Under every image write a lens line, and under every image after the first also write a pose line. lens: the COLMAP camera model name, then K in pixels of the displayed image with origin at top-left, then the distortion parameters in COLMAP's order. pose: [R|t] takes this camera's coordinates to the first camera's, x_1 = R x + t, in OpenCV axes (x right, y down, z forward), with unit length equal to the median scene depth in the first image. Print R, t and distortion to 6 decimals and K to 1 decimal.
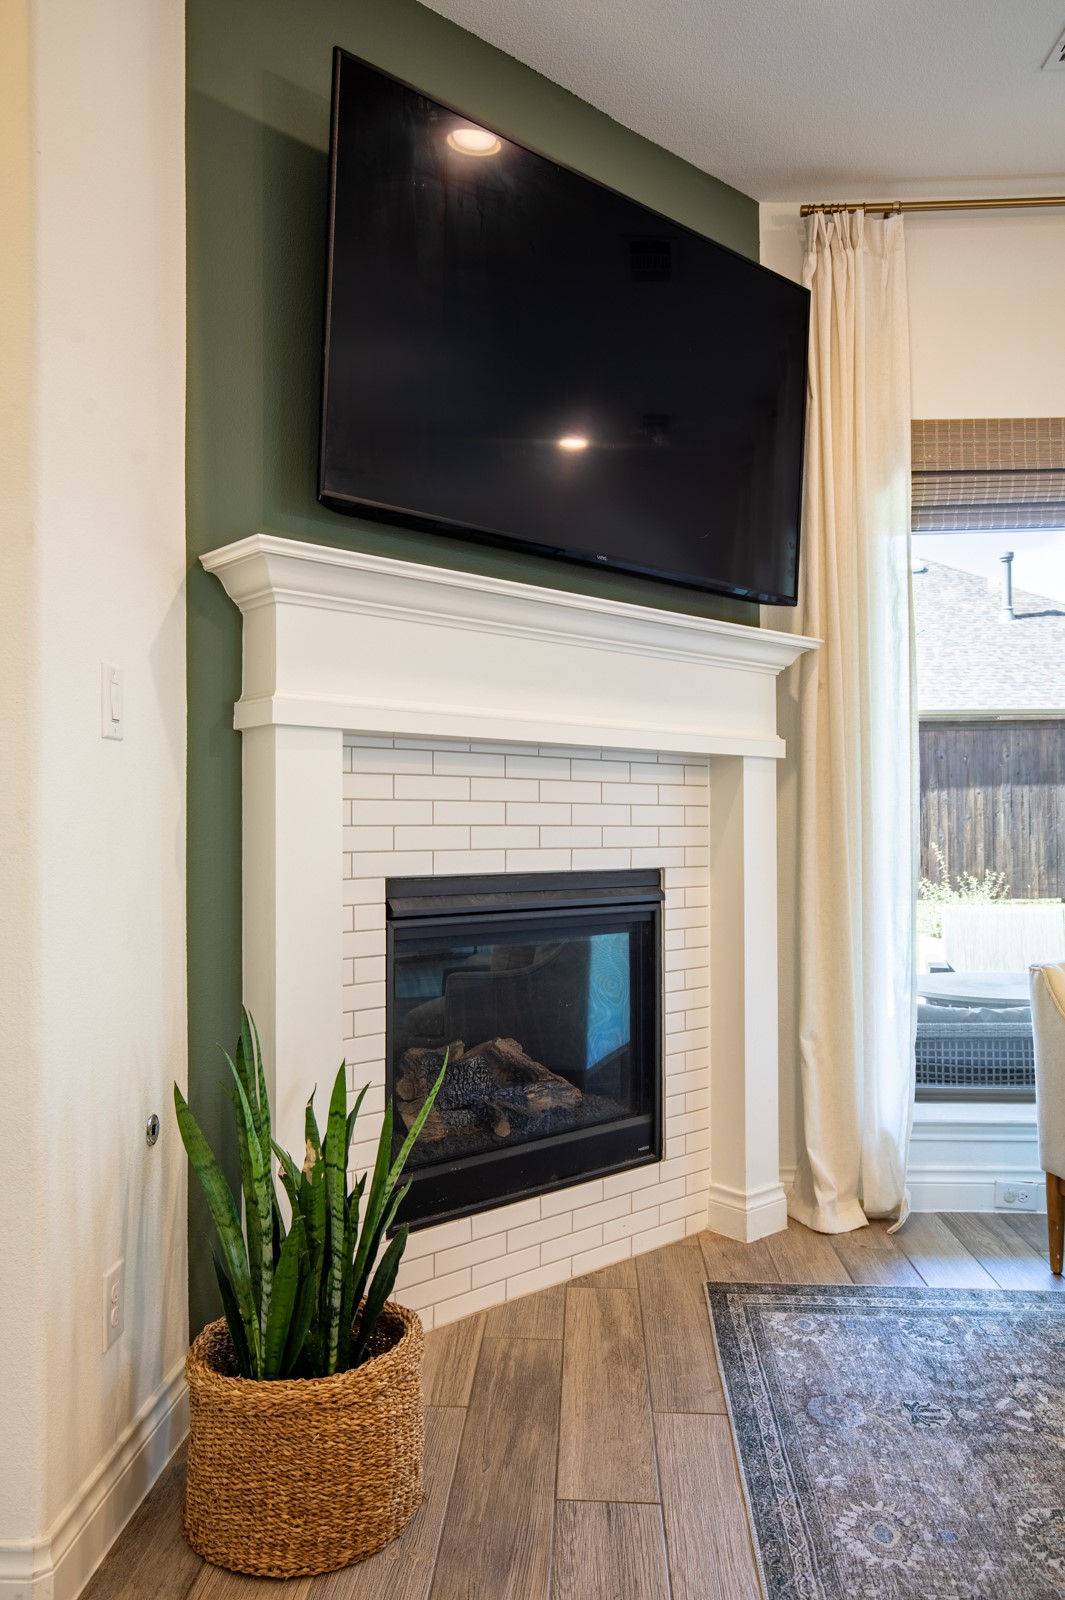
lens RADIAL K [[1146.5, 0, 530.2], [0, 1146.5, 800.2], [0, 0, 1]] dist [-0.007096, 0.004783]
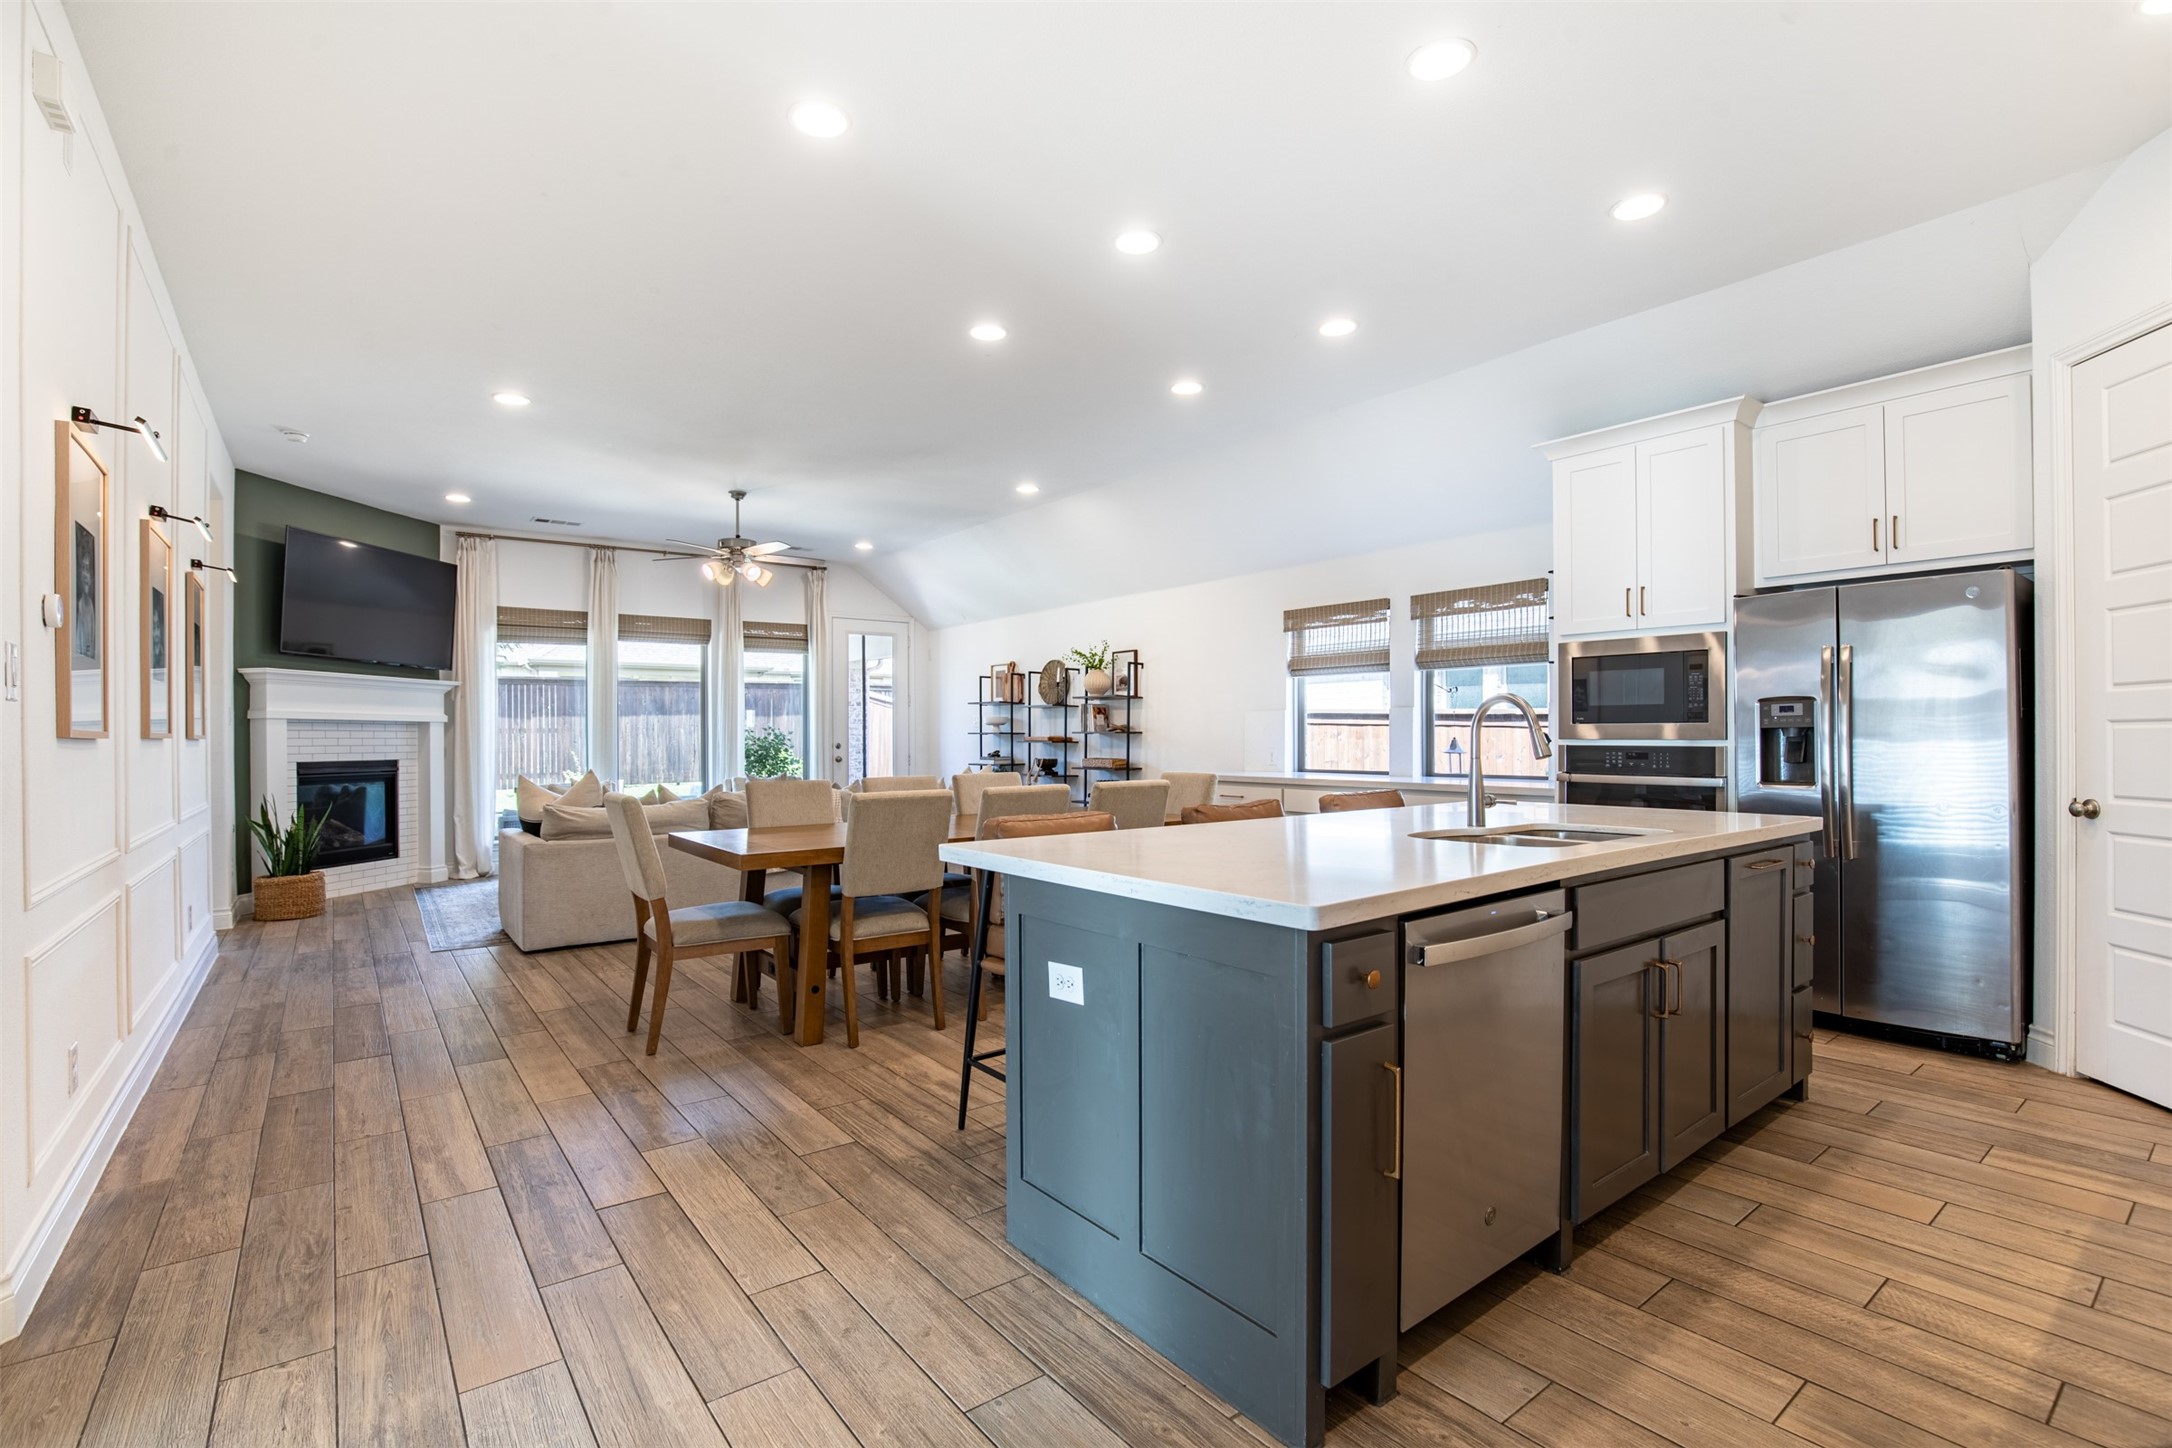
lens RADIAL K [[1003.8, 0, 1081.4], [0, 1003.8, 730.3], [0, 0, 1]] dist [-0.025655, 0.003864]
pose [[0.762640, 0.000292, 0.646823, -0.213017], [-0.008201, 0.999924, 0.009218, -0.058914], [-0.646771, -0.012335, 0.762585, -2.273610]]
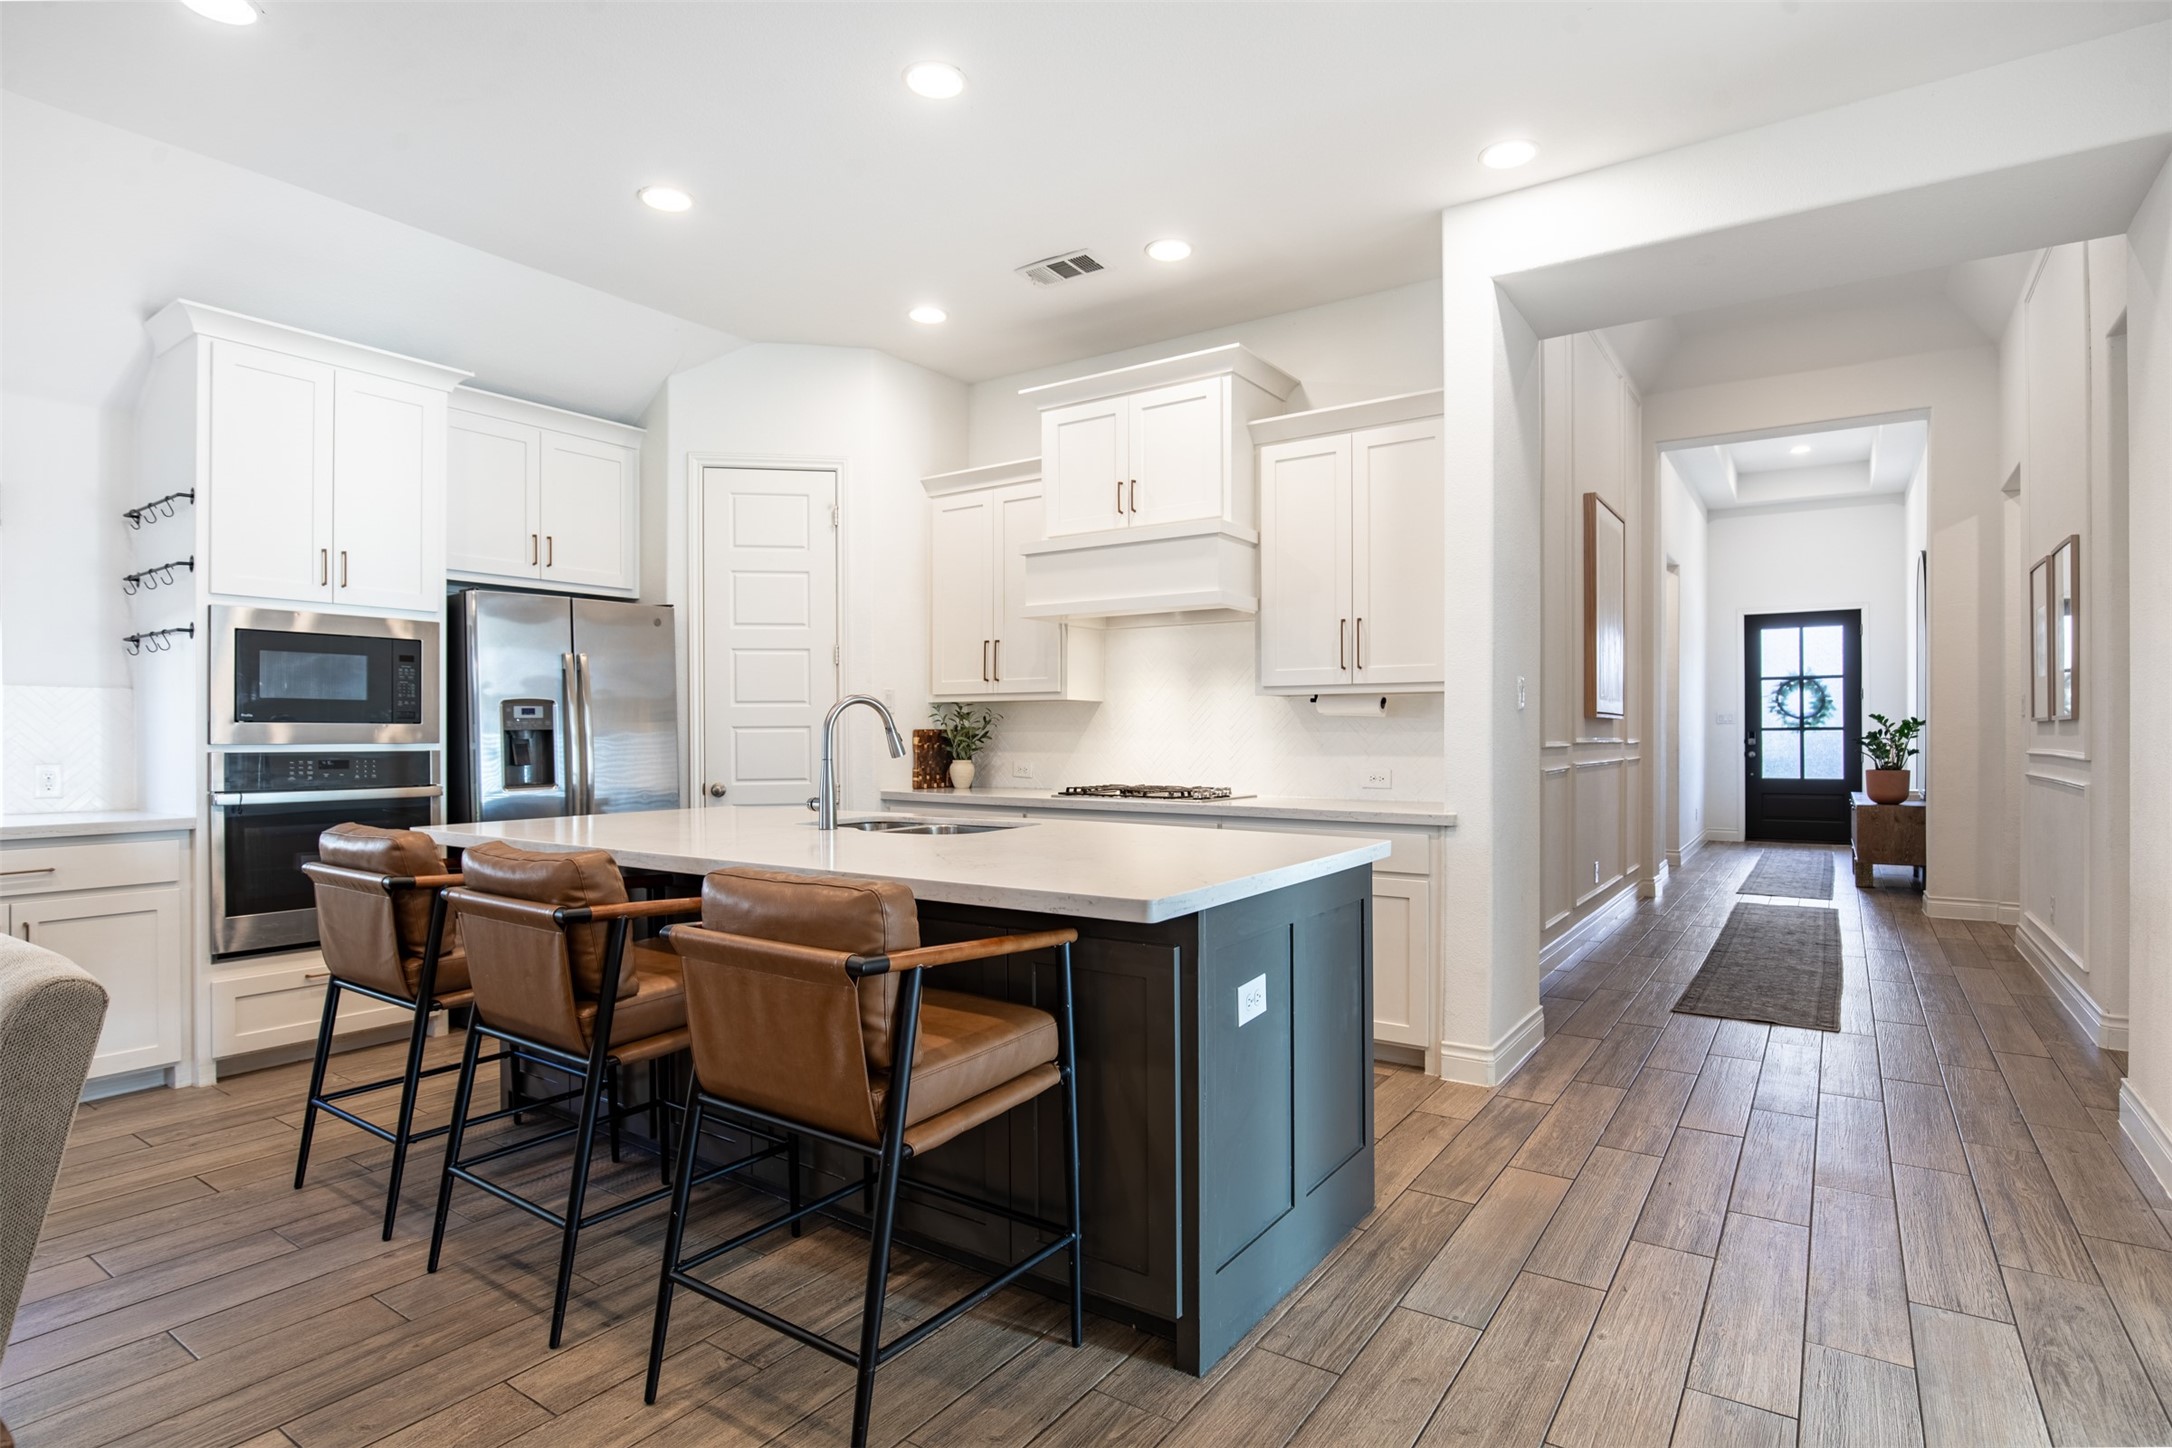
lens RADIAL K [[1129.2, 0, 1053.5], [0, 1129.2, 742.6], [0, 0, 1]] dist [-0.018021, 0.002637]
pose [[-0.849602, -0.001568, 0.527421, -0.023302], [-0.007148, 0.999938, -0.008542, -0.032266], [-0.527375, -0.011027, -0.849561, -0.904978]]
